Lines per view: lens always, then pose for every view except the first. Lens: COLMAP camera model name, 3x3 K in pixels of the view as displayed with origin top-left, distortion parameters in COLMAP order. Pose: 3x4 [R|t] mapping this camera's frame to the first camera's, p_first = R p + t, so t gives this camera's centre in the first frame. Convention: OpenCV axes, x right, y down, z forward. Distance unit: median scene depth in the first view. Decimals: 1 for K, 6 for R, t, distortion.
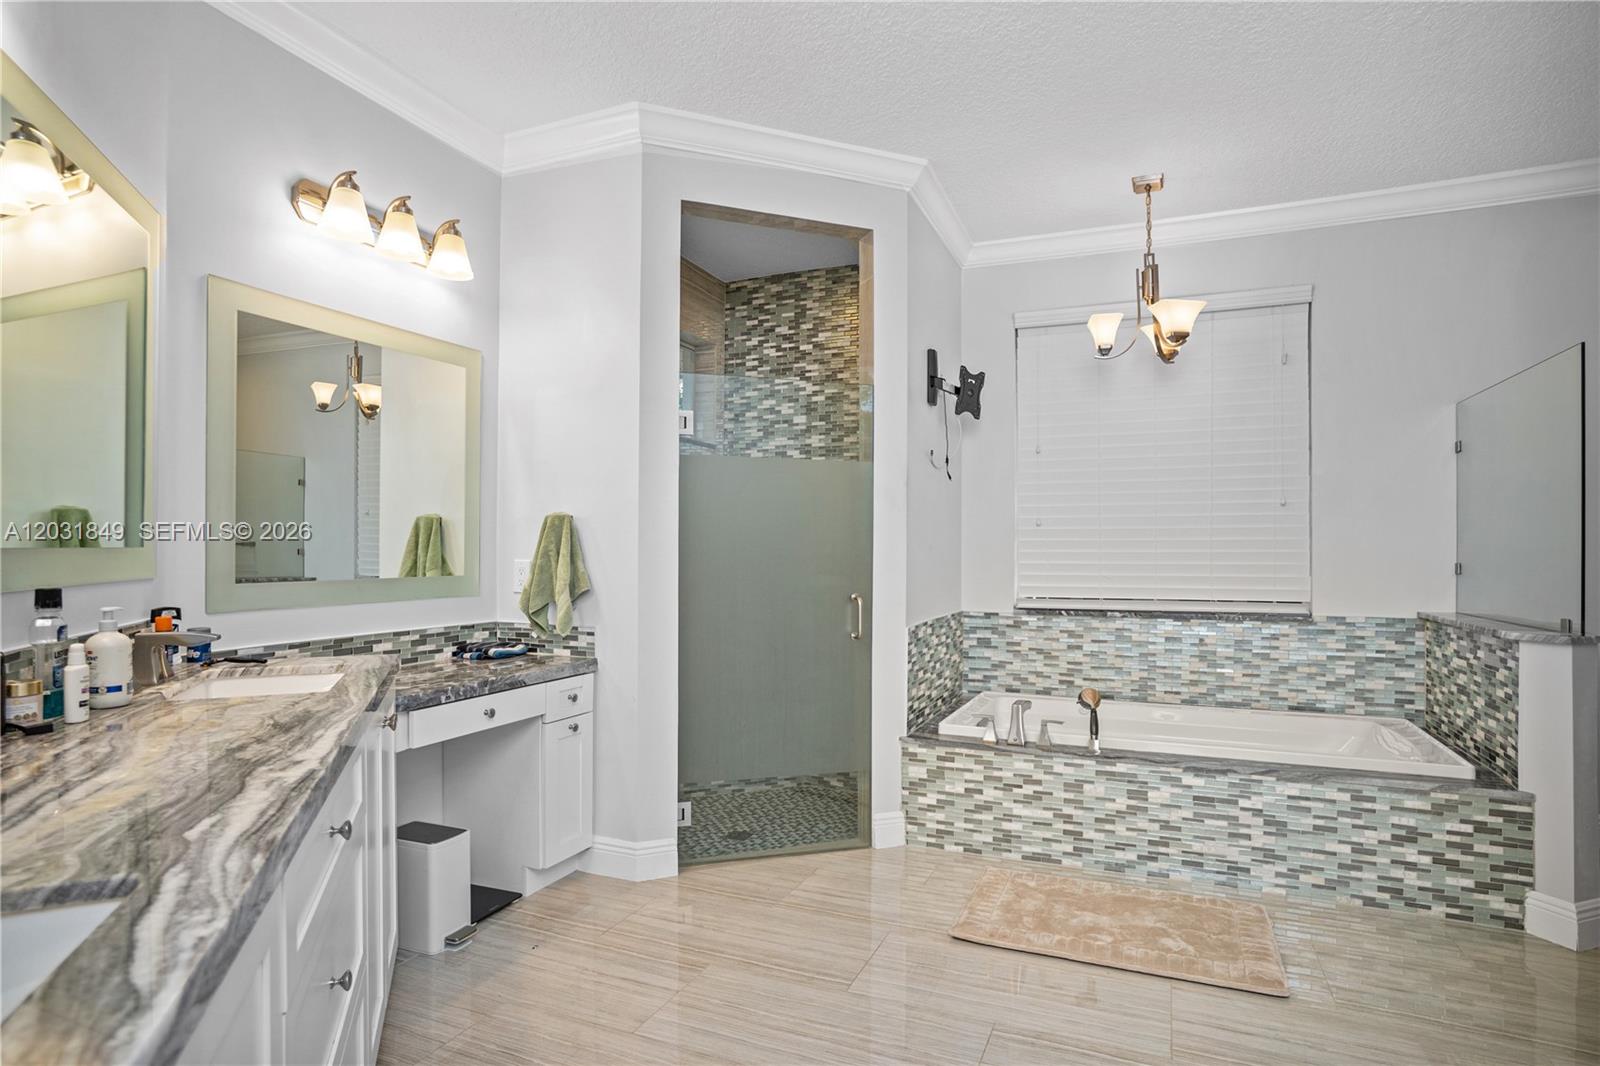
lens RADIAL K [[865.0, 0, 800.0], [0, 865.0, 533.0], [0, 0, 1]] dist [0.000700, 0.043882]
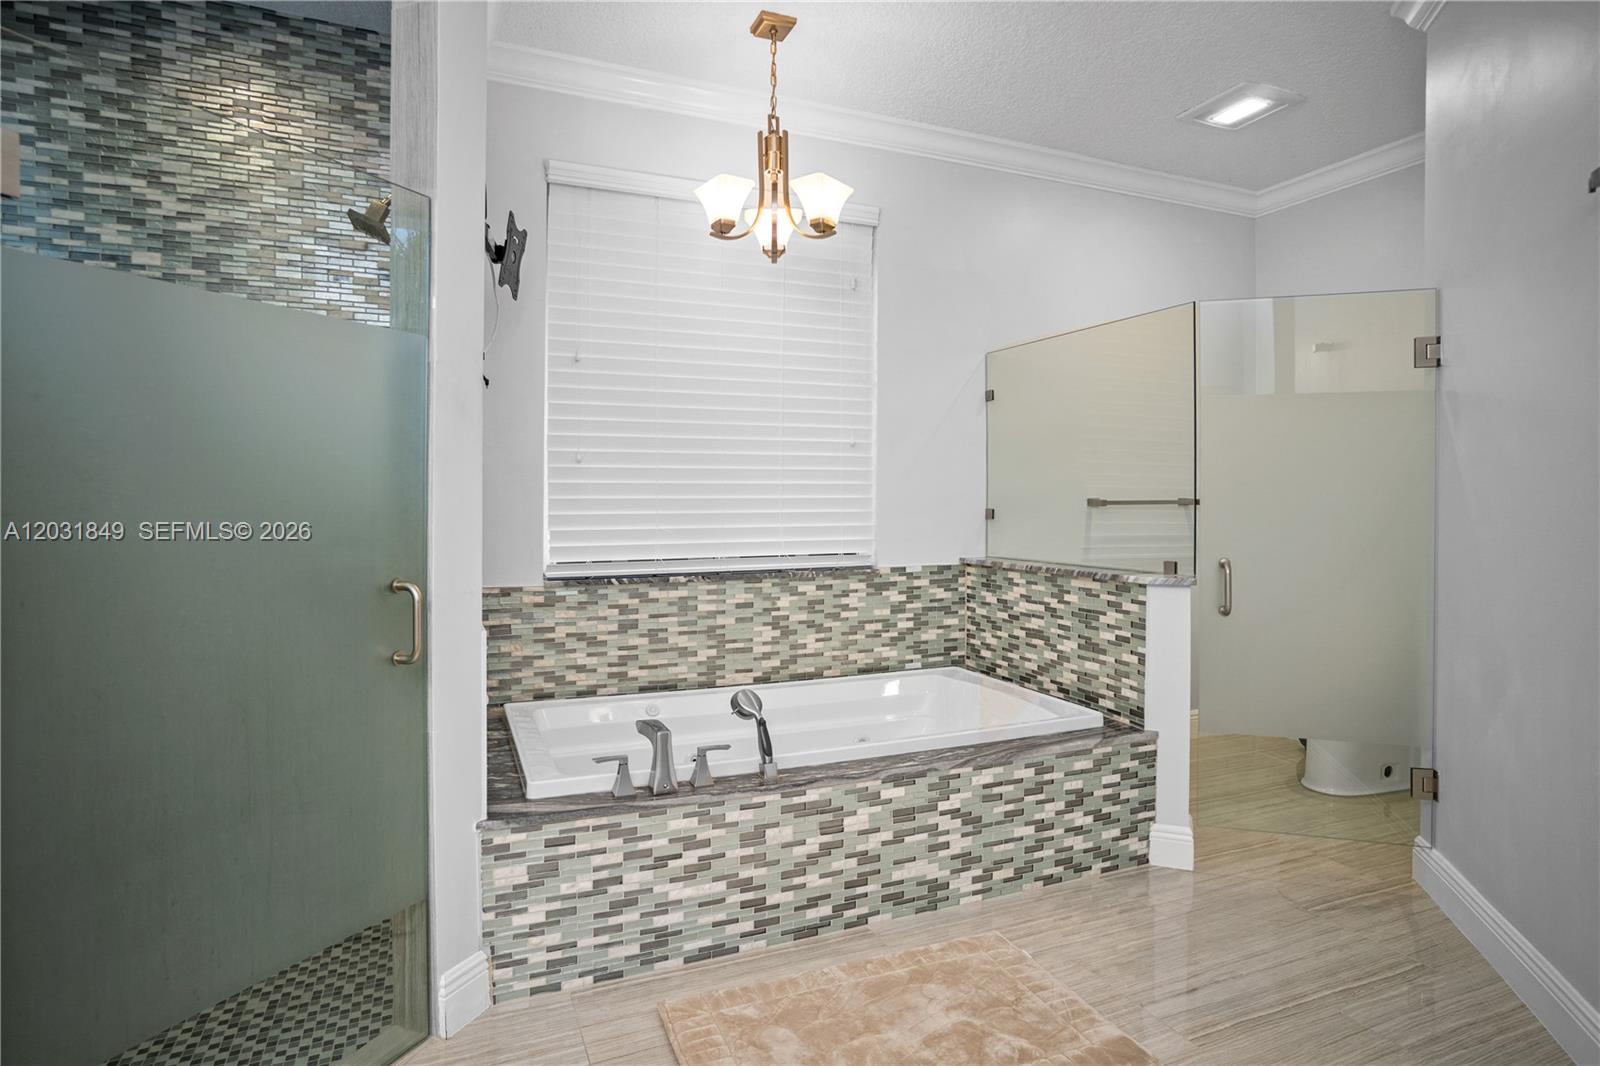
lens RADIAL K [[882.0, 0, 798.1], [0, 882.0, 497.8], [0, 0, 1]] dist [-0.052817, 0.047028]
pose [[0.701835, -0.001445, 0.712338, -0.151070], [-0.013560, 0.999790, 0.015388, 0.009316], [-0.712210, -0.020459, 0.701668, 0.464732]]
